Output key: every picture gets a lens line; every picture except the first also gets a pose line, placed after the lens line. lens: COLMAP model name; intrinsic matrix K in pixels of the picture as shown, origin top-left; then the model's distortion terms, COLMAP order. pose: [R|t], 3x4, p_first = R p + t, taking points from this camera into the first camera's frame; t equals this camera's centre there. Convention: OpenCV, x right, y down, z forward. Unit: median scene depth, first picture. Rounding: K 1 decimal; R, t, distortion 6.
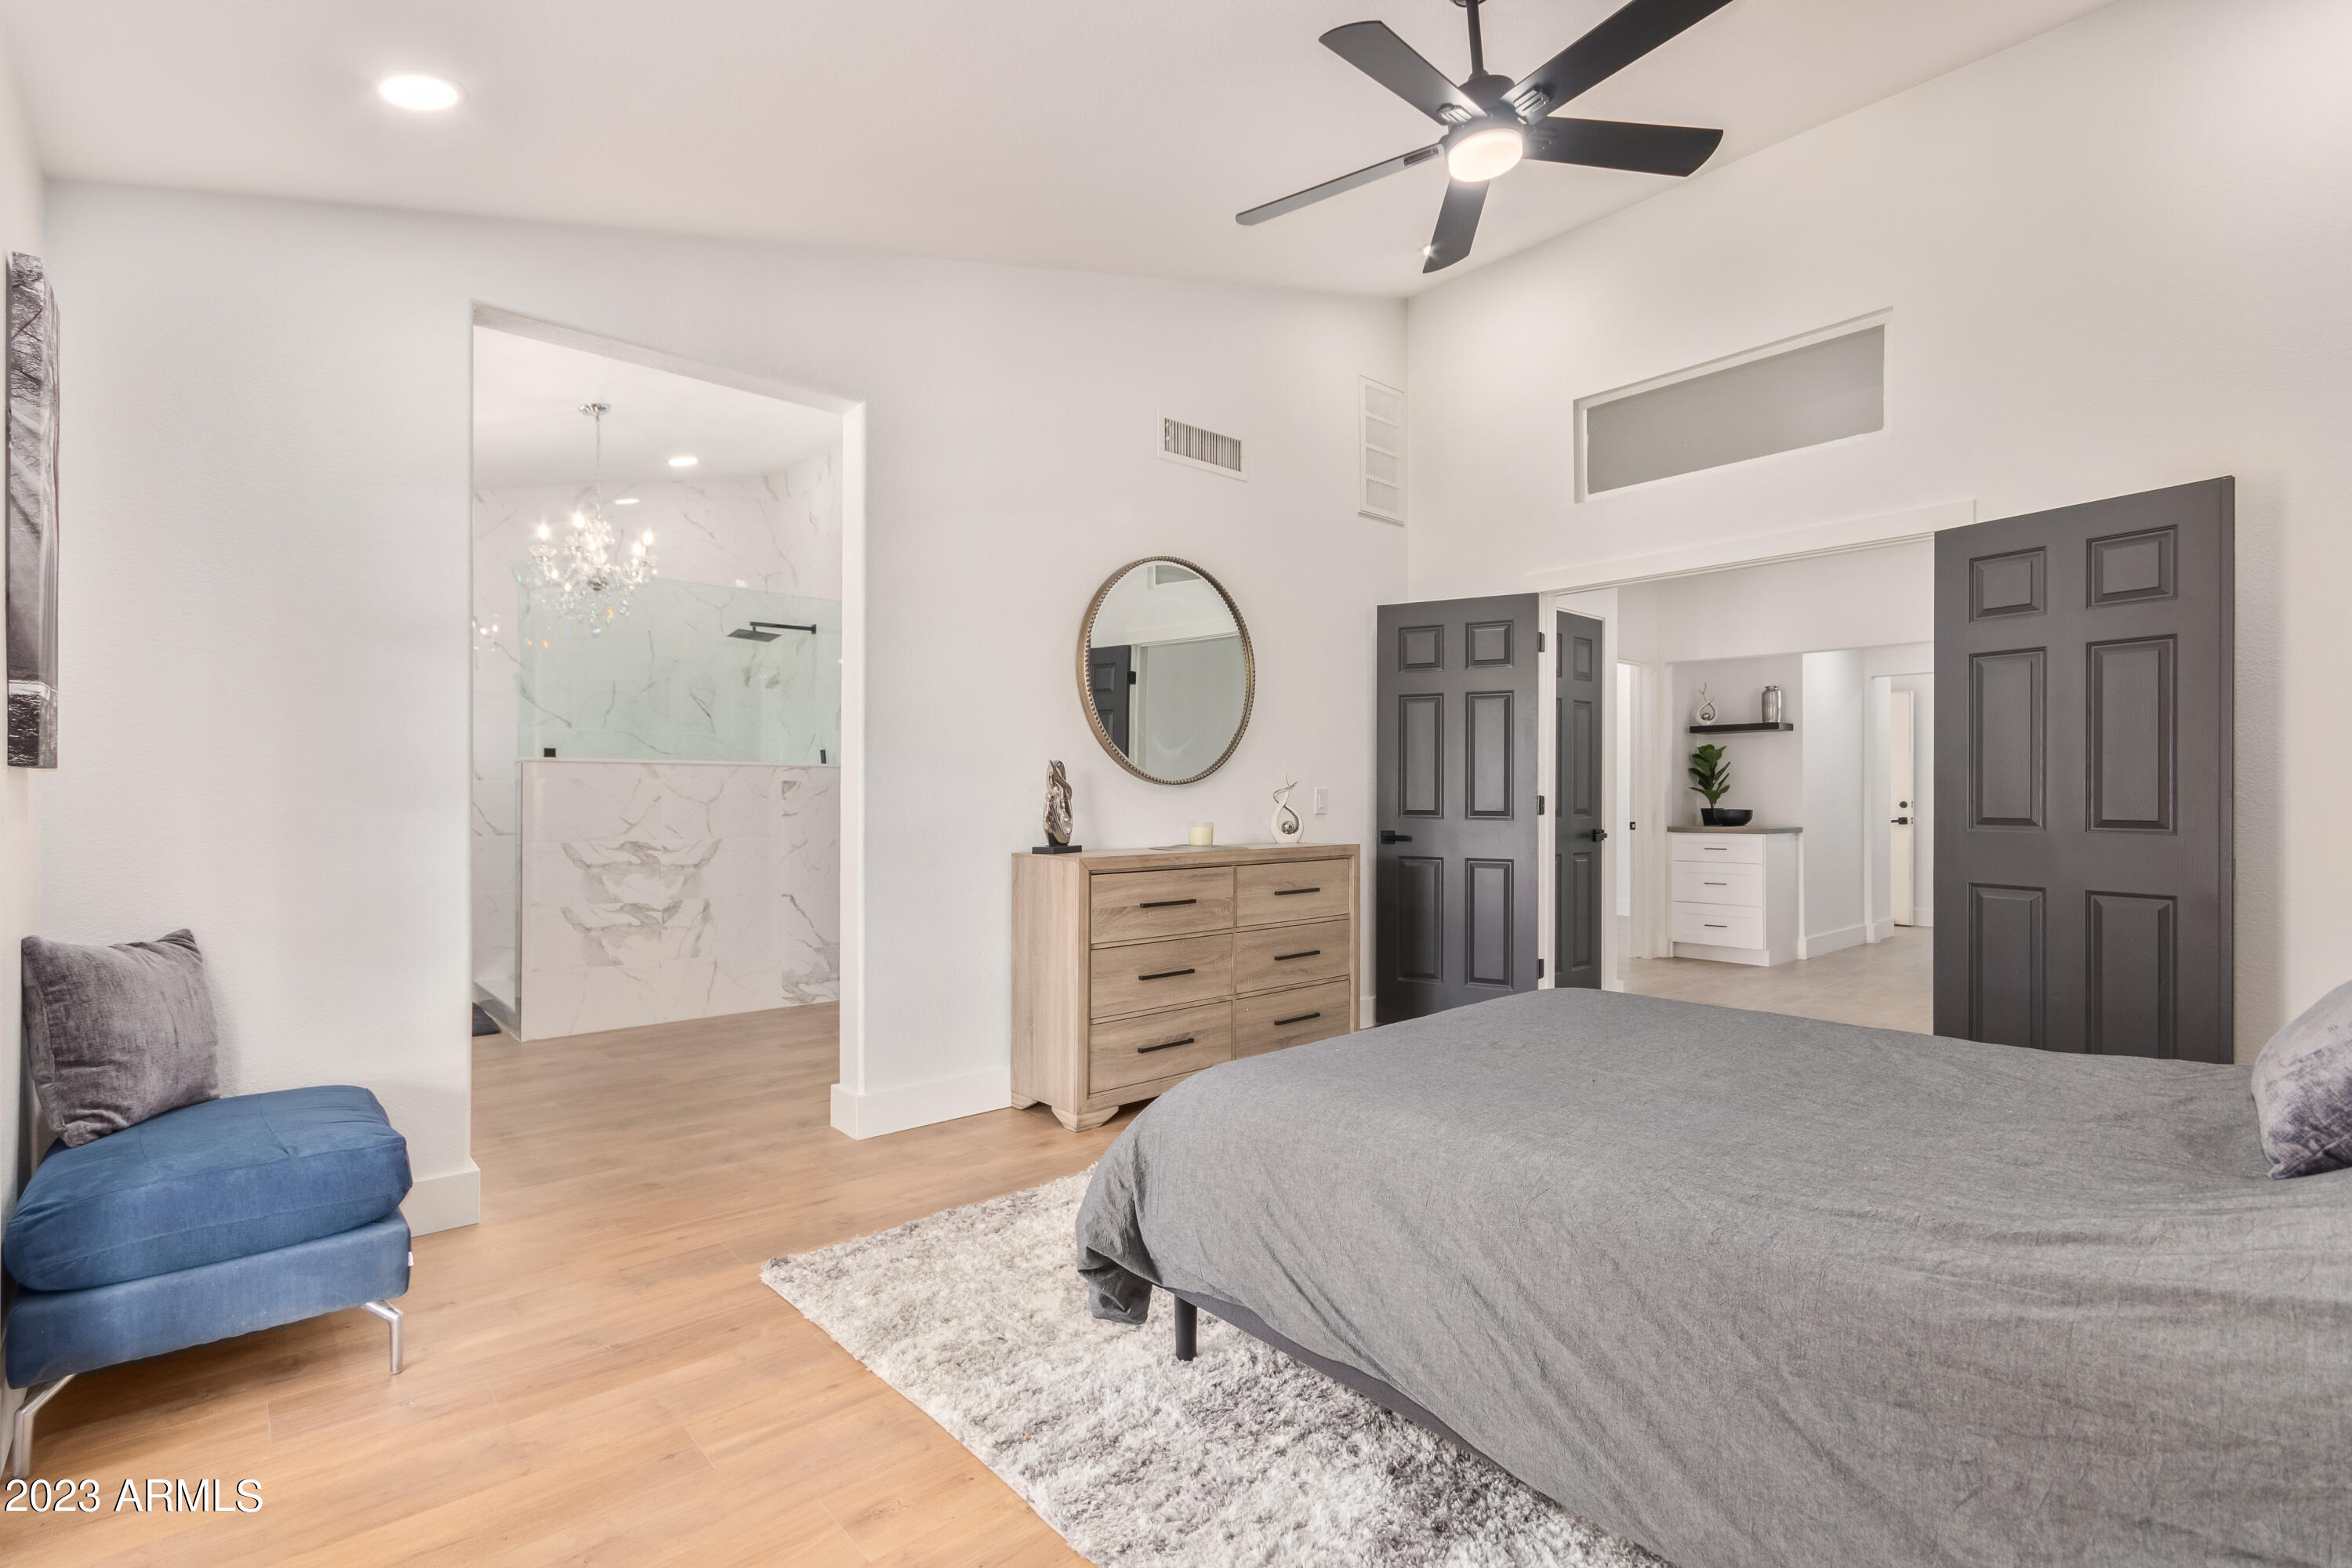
lens RADIAL K [[1081.5, 0, 1174.9], [0, 1081.5, 793.6], [0, 0, 1]] dist [0.005172, -0.000572]
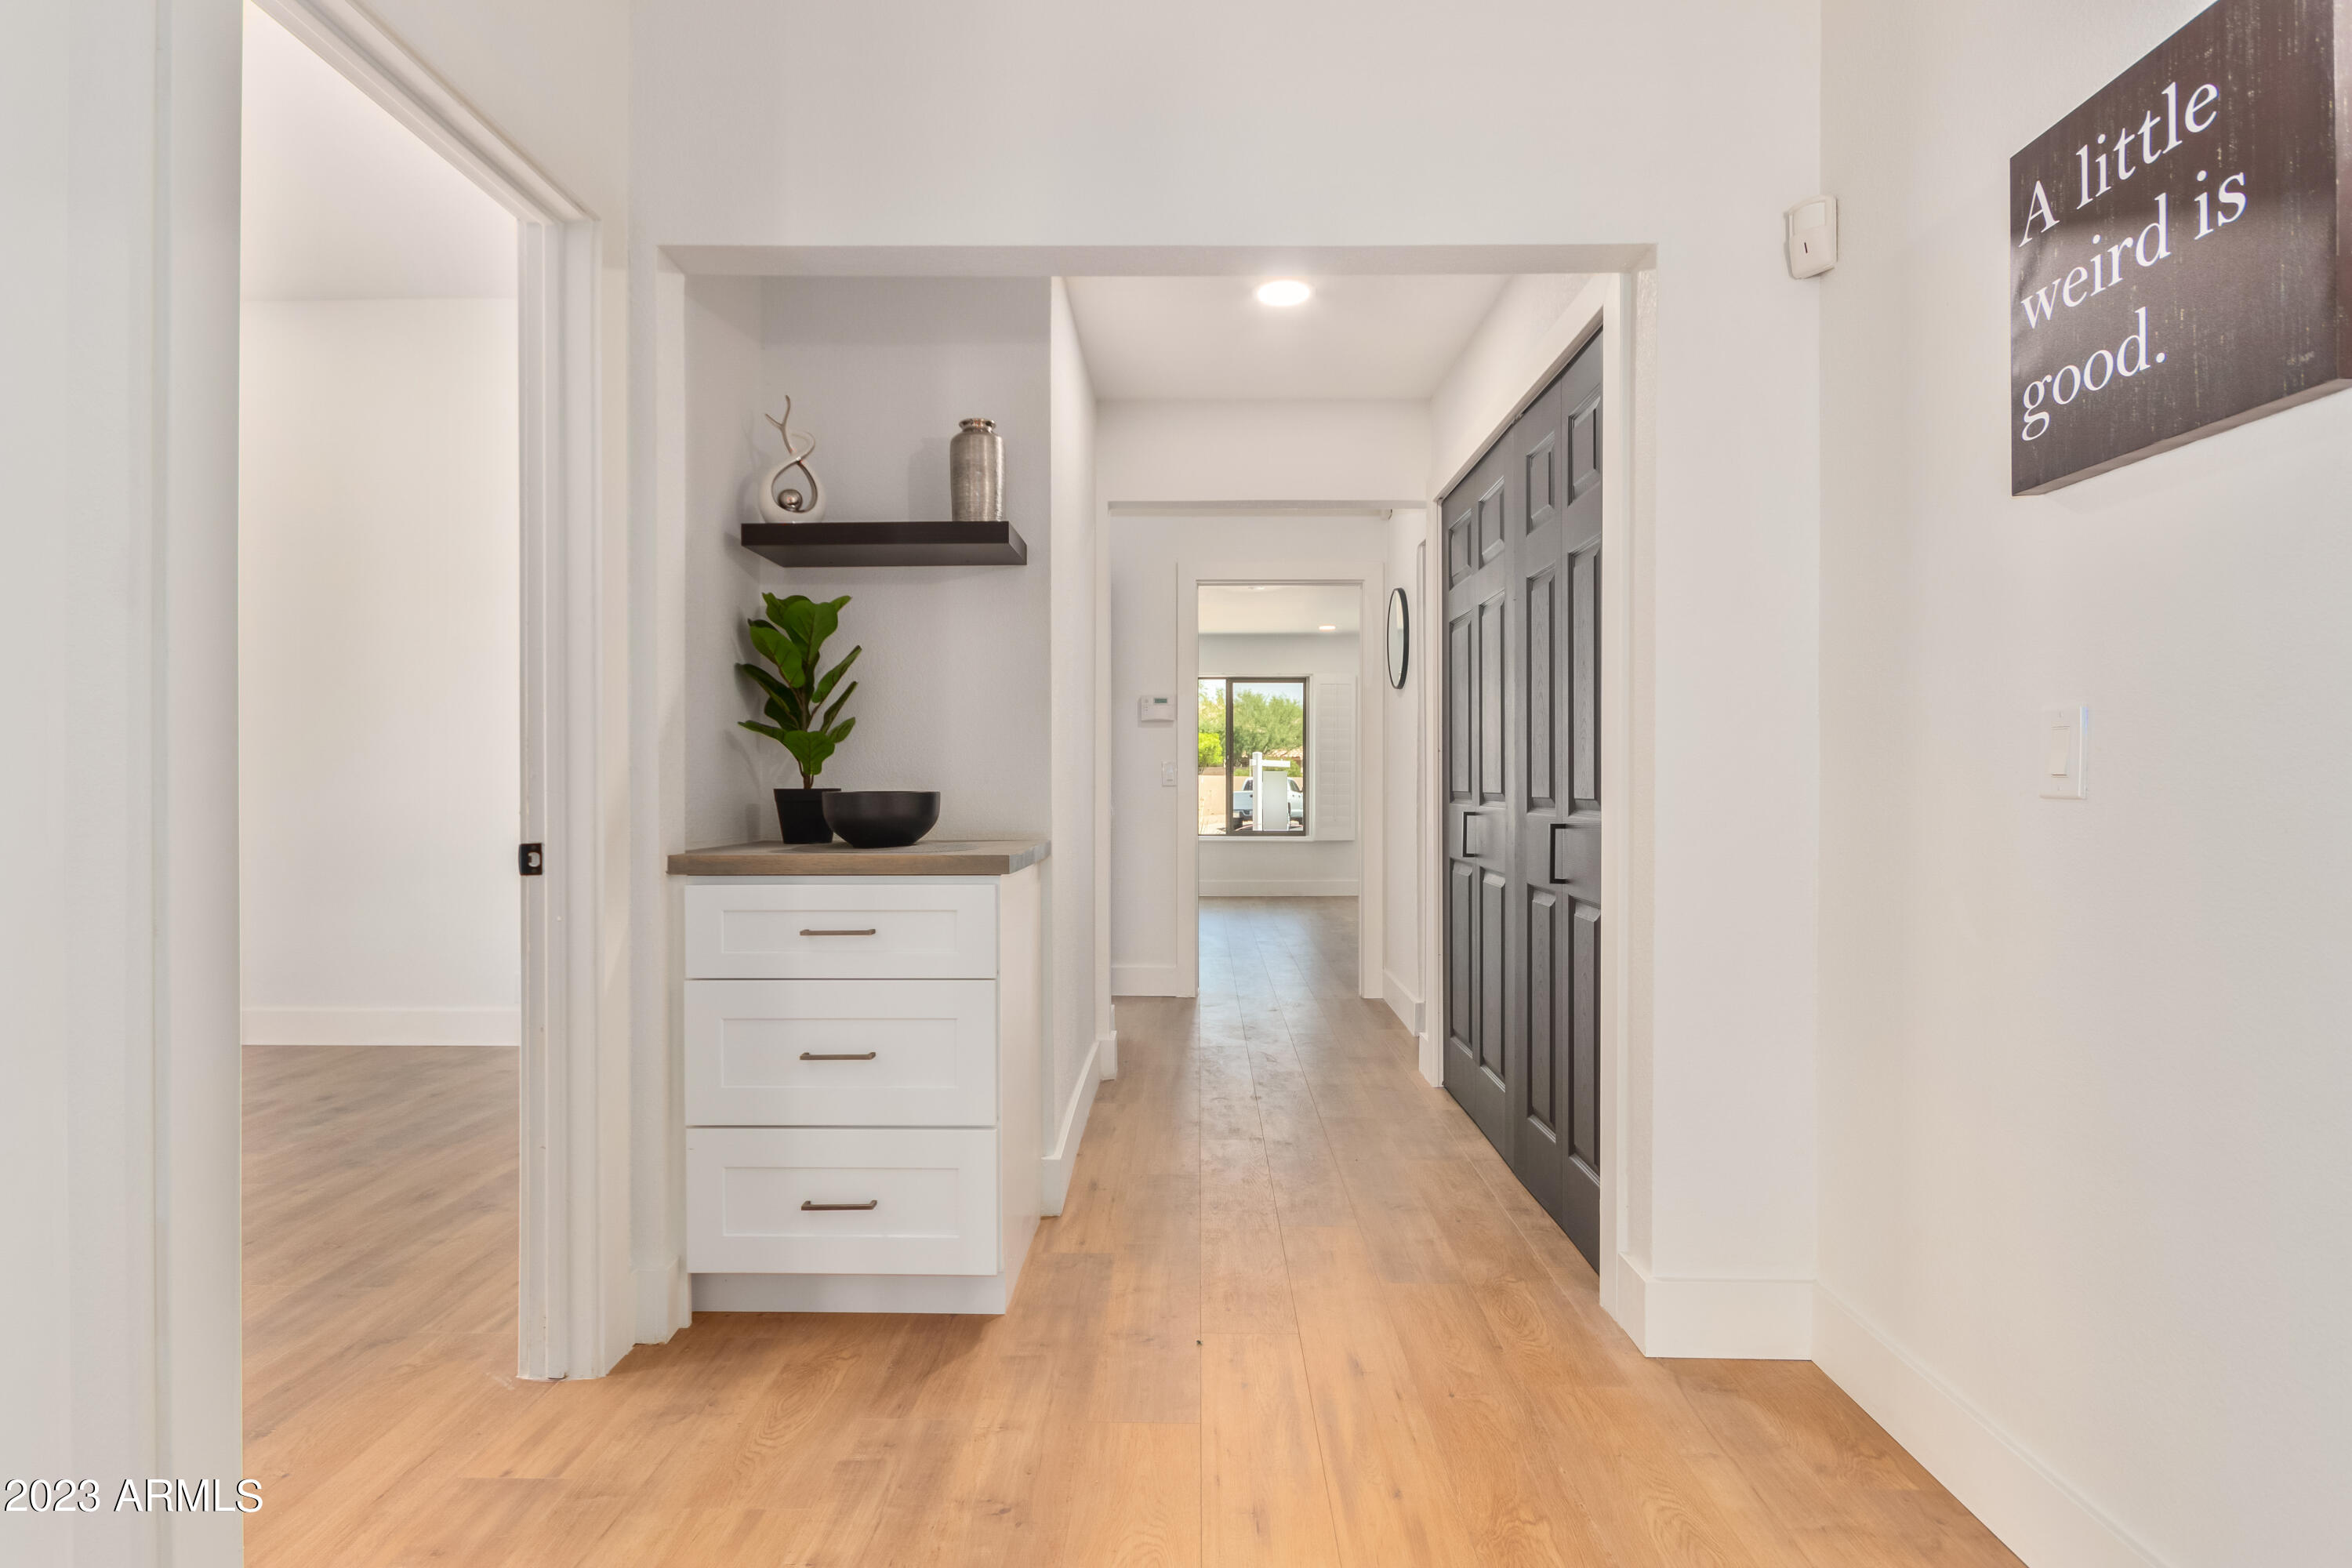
lens RADIAL K [[1259.0, 0, 1176.0], [0, 1259.0, 791.9], [0, 0, 1]] dist [0.003725, 0.003733]
pose [[0.692266, -0.002990, 0.721636, 0.303846], [-0.001174, 0.999985, 0.005271, 0.012184], [-0.721641, -0.004496, 0.692252, 0.665794]]
